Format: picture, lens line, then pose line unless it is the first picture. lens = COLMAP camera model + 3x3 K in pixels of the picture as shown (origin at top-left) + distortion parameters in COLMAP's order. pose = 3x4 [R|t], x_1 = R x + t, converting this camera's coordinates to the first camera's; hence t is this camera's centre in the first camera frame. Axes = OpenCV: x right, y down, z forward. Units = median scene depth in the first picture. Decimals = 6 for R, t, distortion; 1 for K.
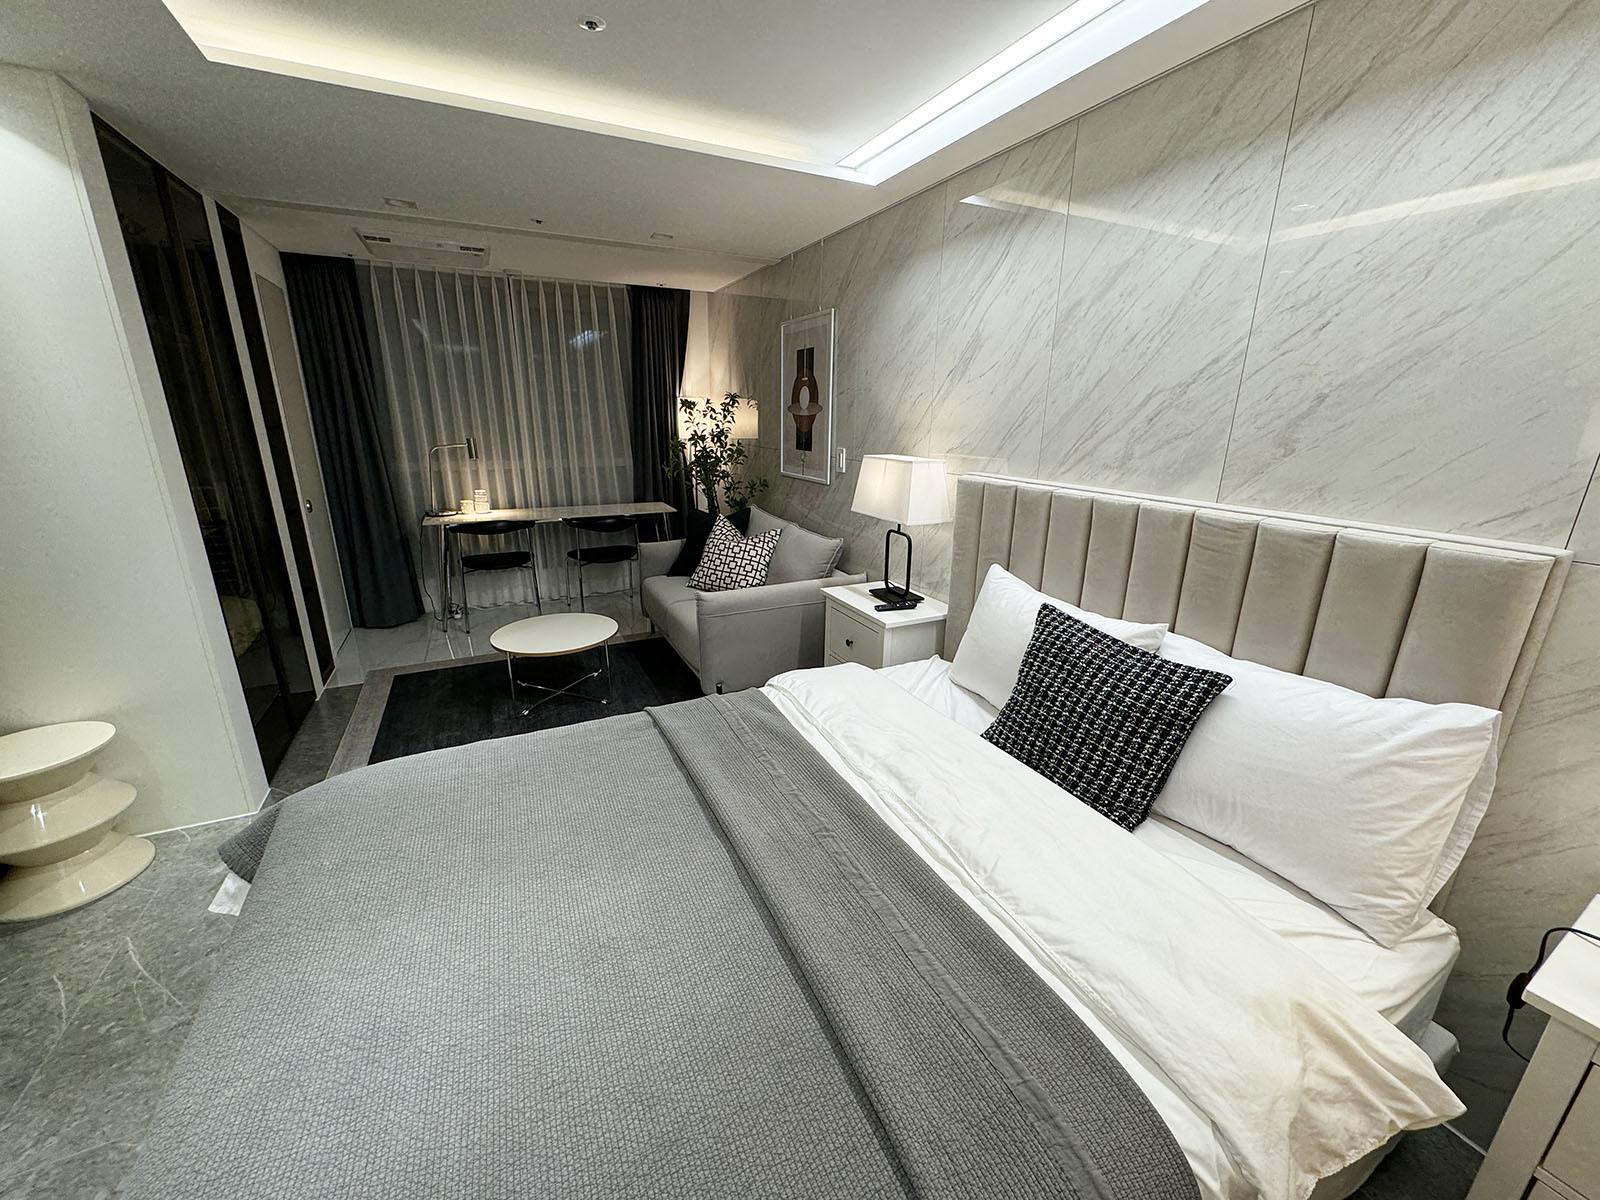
lens RADIAL K [[638.9, 0, 806.4], [0, 638.9, 604.9], [0, 0, 1]] dist [0.001372, -0.000014]
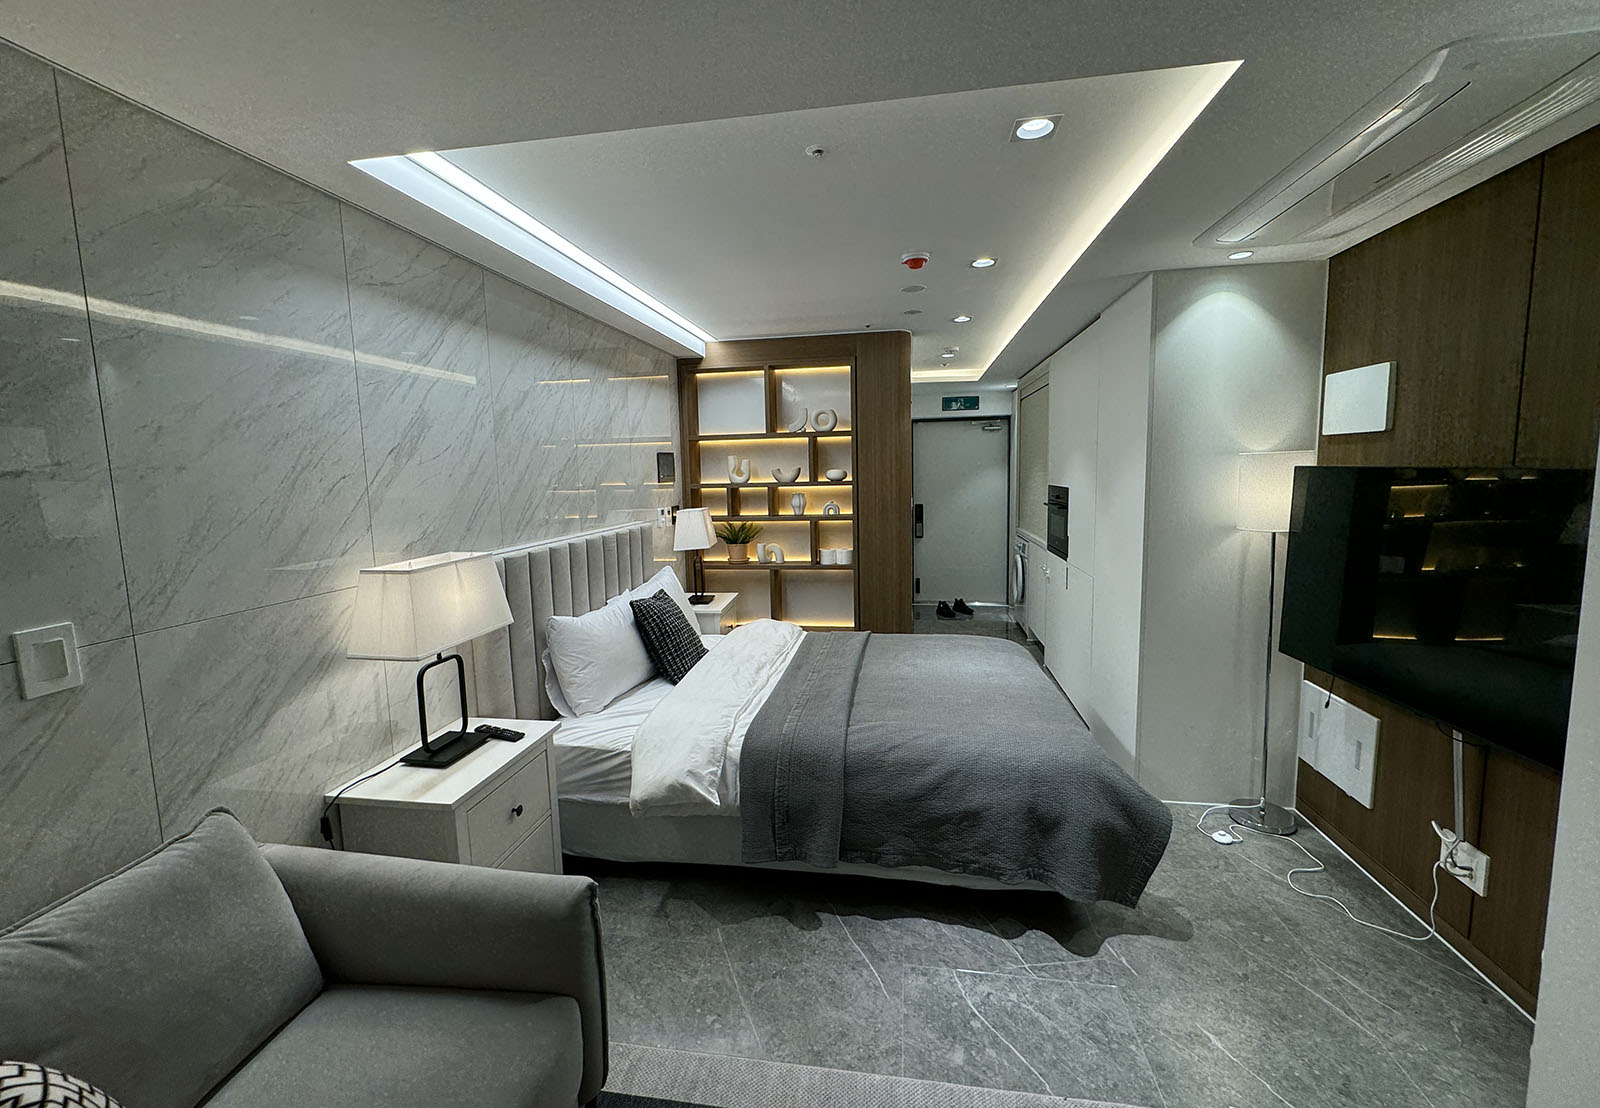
lens RADIAL K [[674.4, 0, 799.6], [0, 674.4, 547.2], [0, 0, 1]] dist [-0.001160, -0.000193]
pose [[-0.817841, -0.064860, 0.571778, -0.756204], [0.175959, 0.917848, 0.355799, -0.531503], [-0.547882, 0.391597, -0.739241, 1.592950]]
